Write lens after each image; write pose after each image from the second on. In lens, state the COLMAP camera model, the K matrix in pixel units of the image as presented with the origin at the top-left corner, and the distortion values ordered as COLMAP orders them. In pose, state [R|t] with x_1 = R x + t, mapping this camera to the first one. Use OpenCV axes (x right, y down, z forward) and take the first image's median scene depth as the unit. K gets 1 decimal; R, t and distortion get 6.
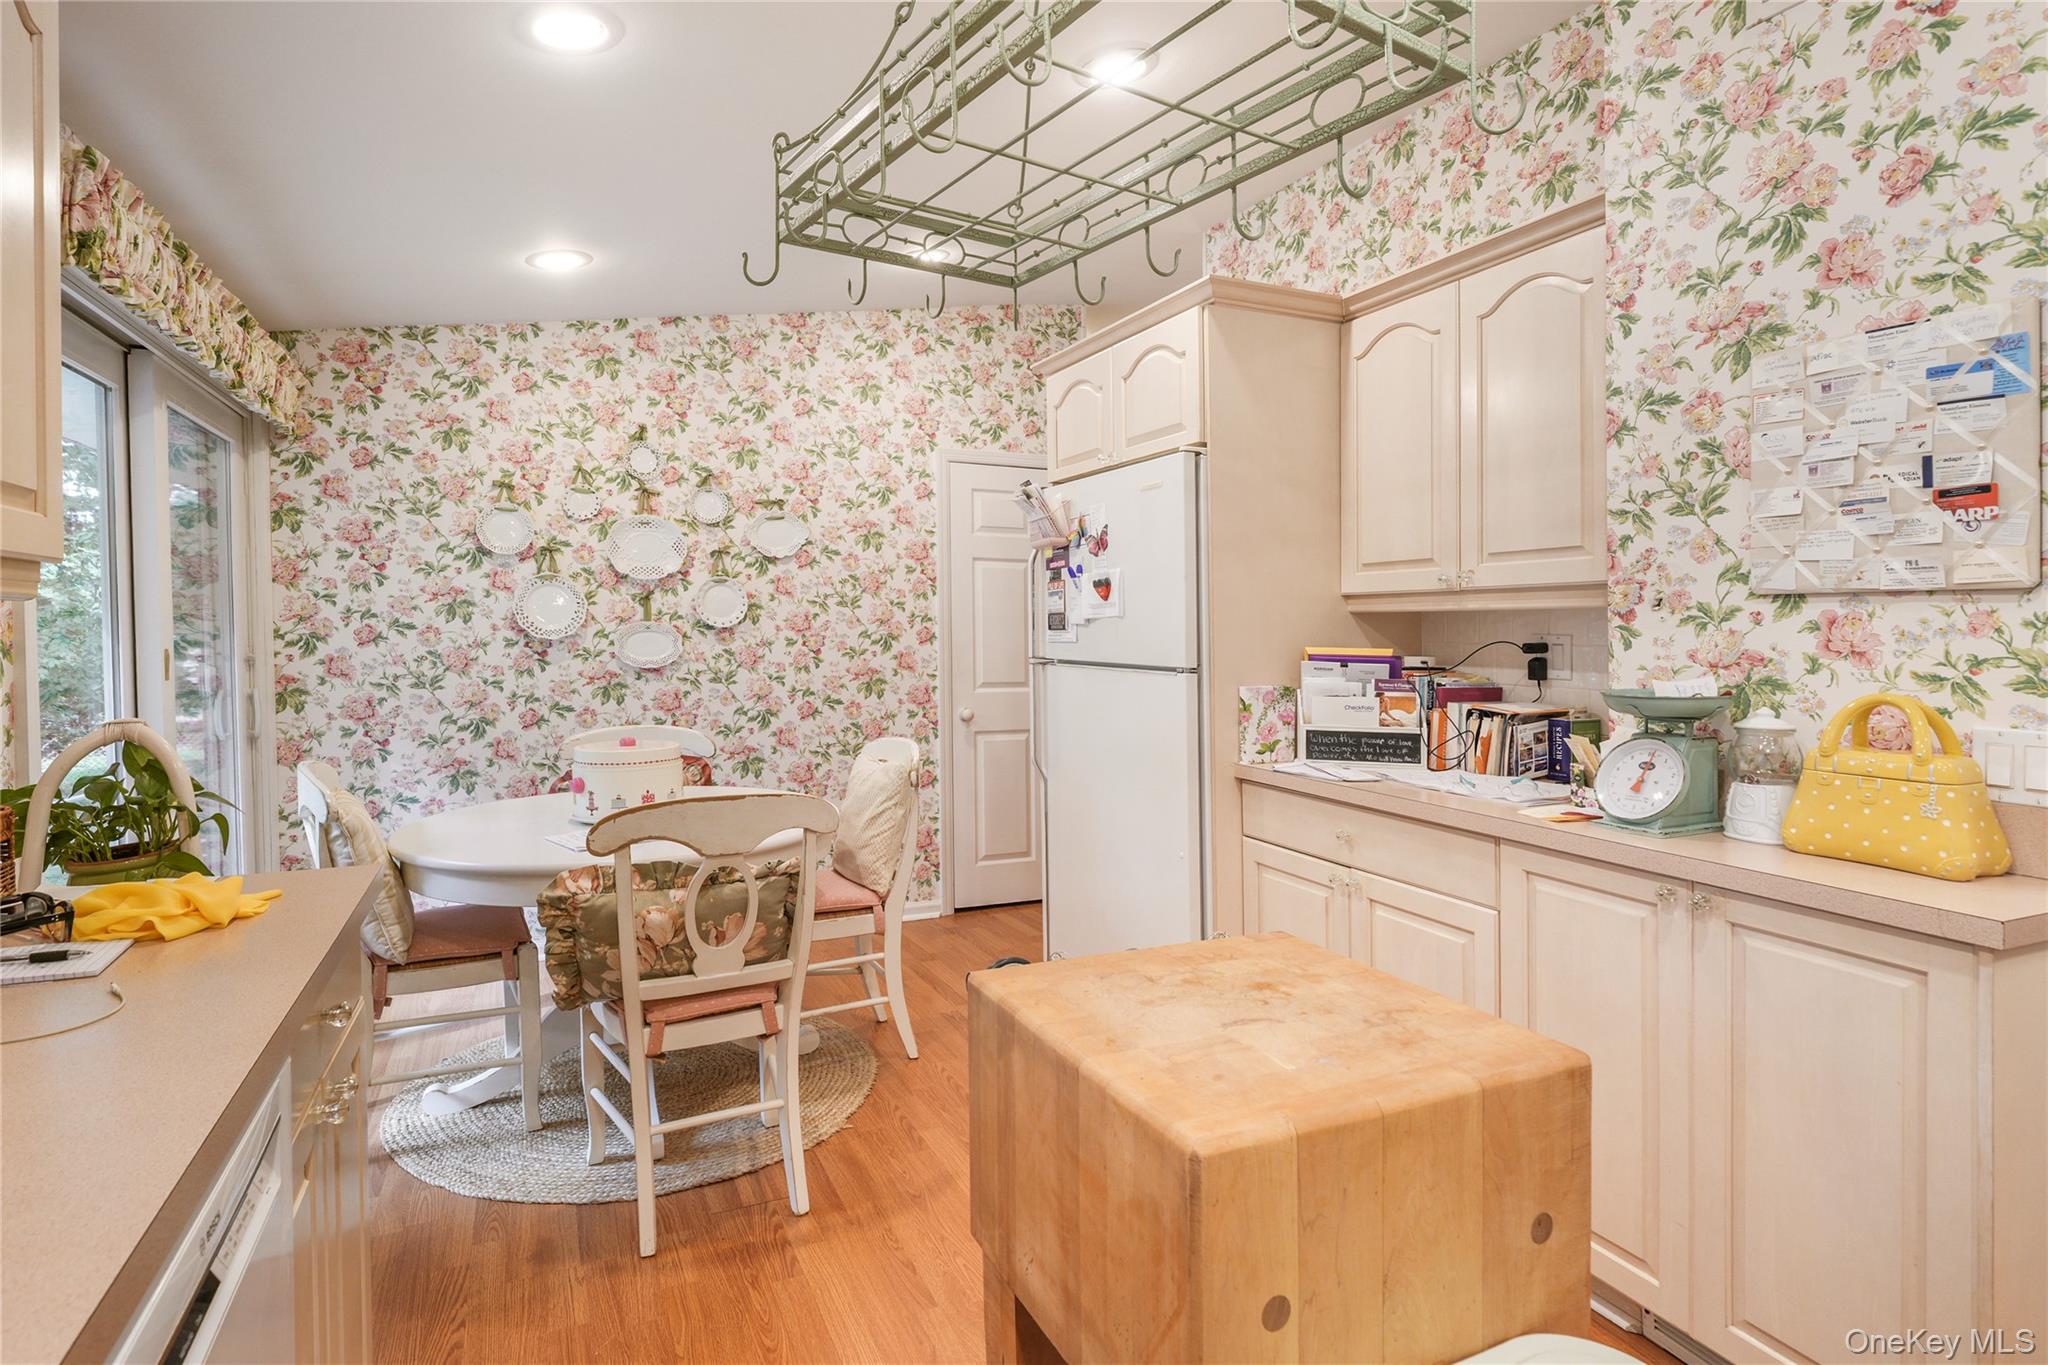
lens RADIAL K [[1055.2, 0, 992.5], [0, 1055.2, 610.4], [0, 0, 1]] dist [-0.000522, -0.000045]
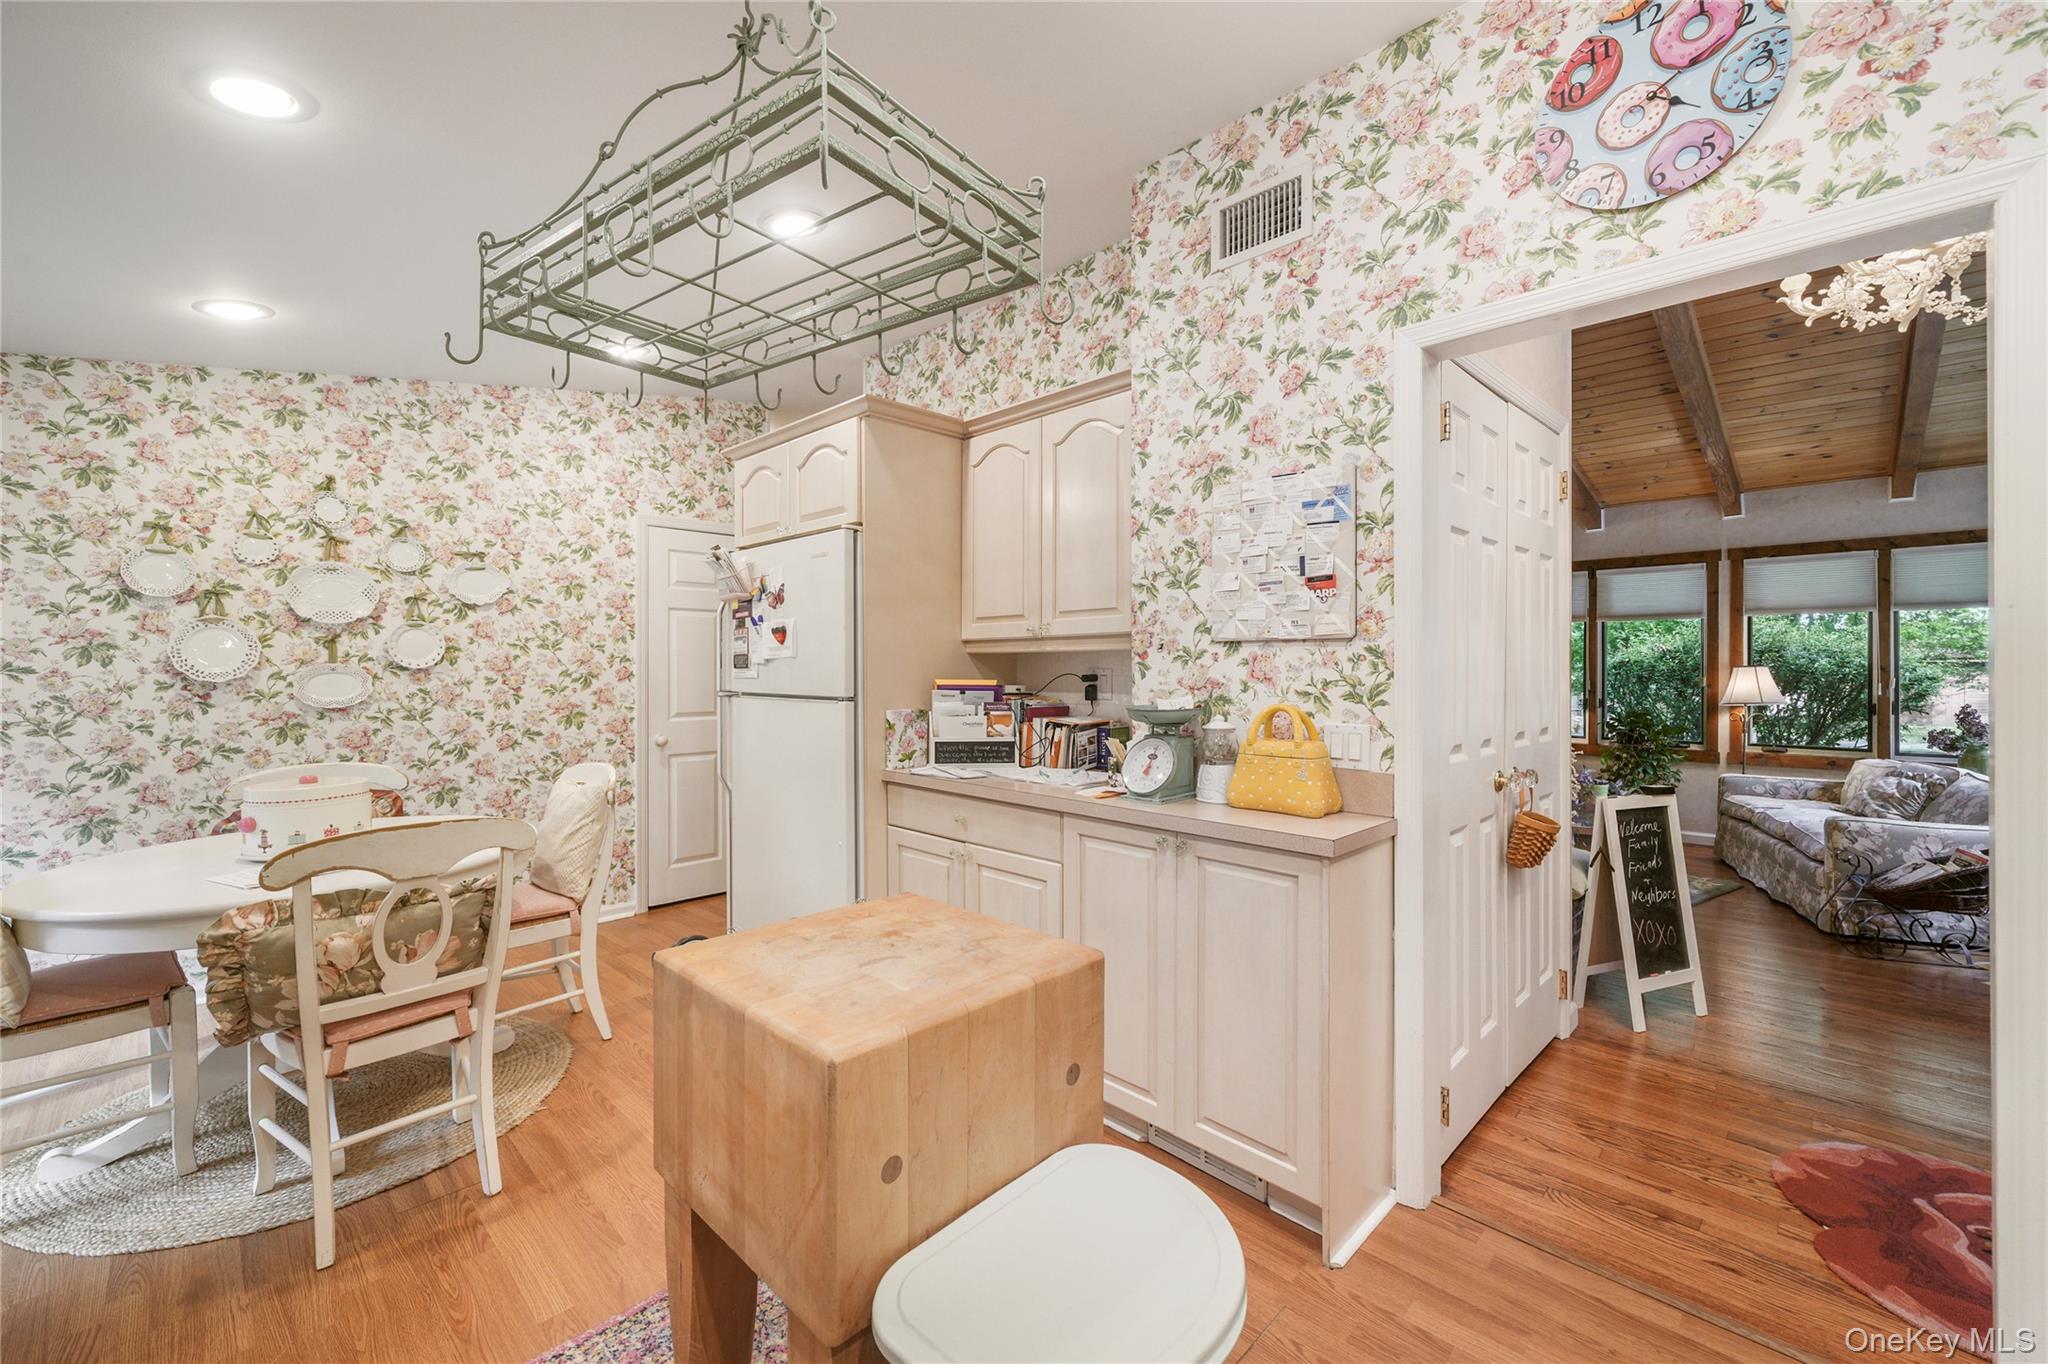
lens RADIAL K [[838.5, 0, 1008.9], [0, 838.5, 628.7], [0, 0, 1]] dist [-0.001155, 0.000027]
pose [[0.934353, 0.007515, 0.356269, 0.003898], [0.001905, 0.999658, -0.026082, -0.001169], [-0.356344, 0.025048, 0.934019, -0.018097]]
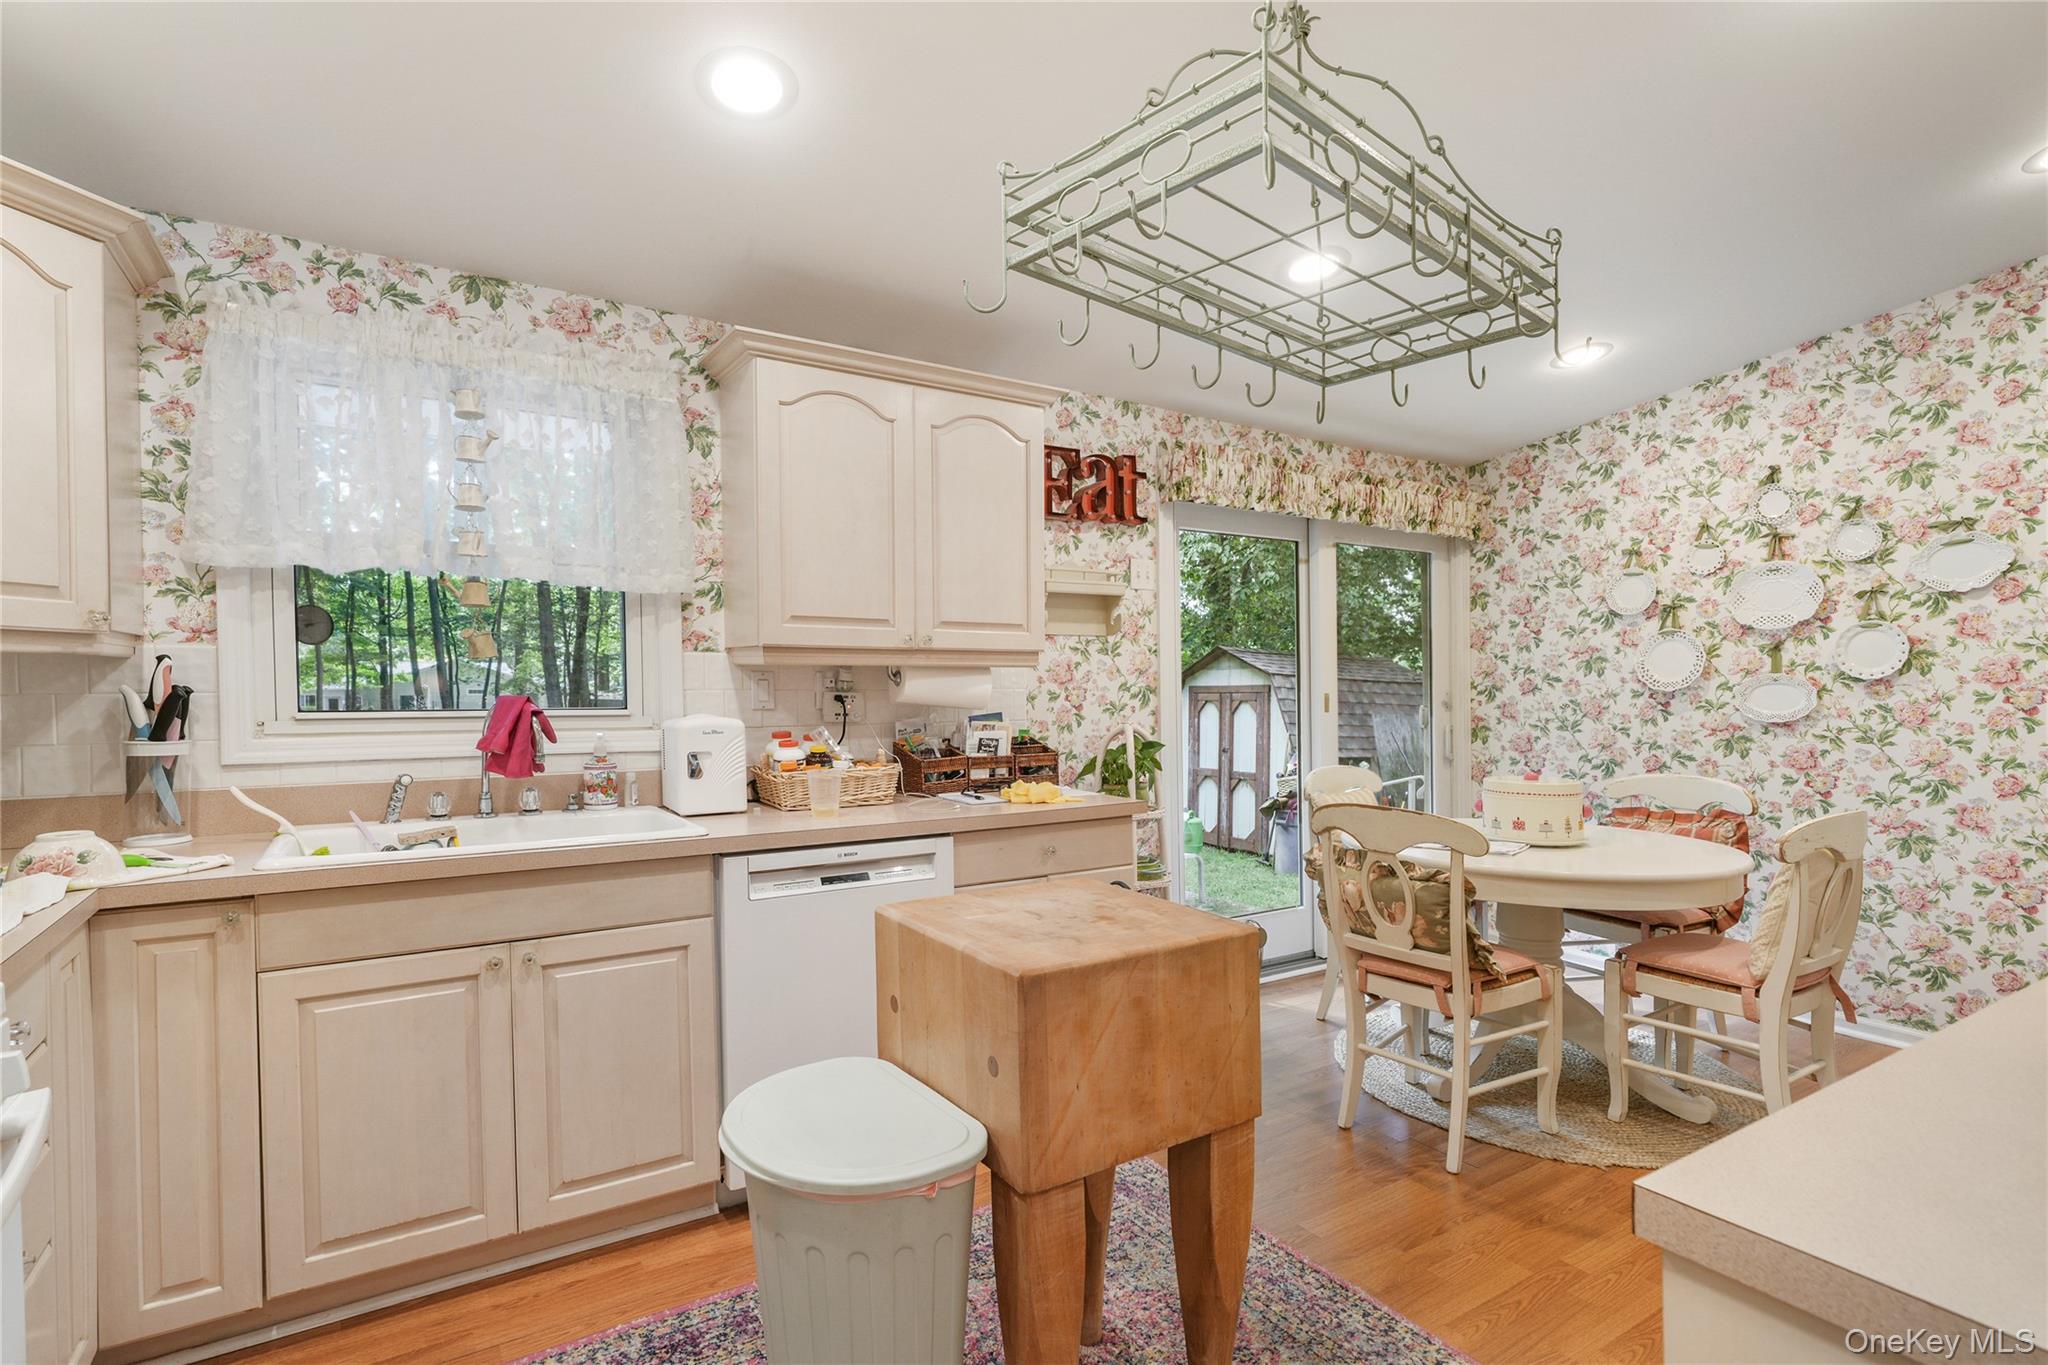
lens RADIAL K [[955.5, 0, 985.2], [0, 955.5, 683.0], [0, 0, 1]] dist [-0.000683, -0.000516]
pose [[0.142448, -0.000468, -0.989802, 0.476313], [0.019043, 0.999816, 0.002268, 0.003999], [0.989619, -0.019172, 0.142430, 0.193832]]
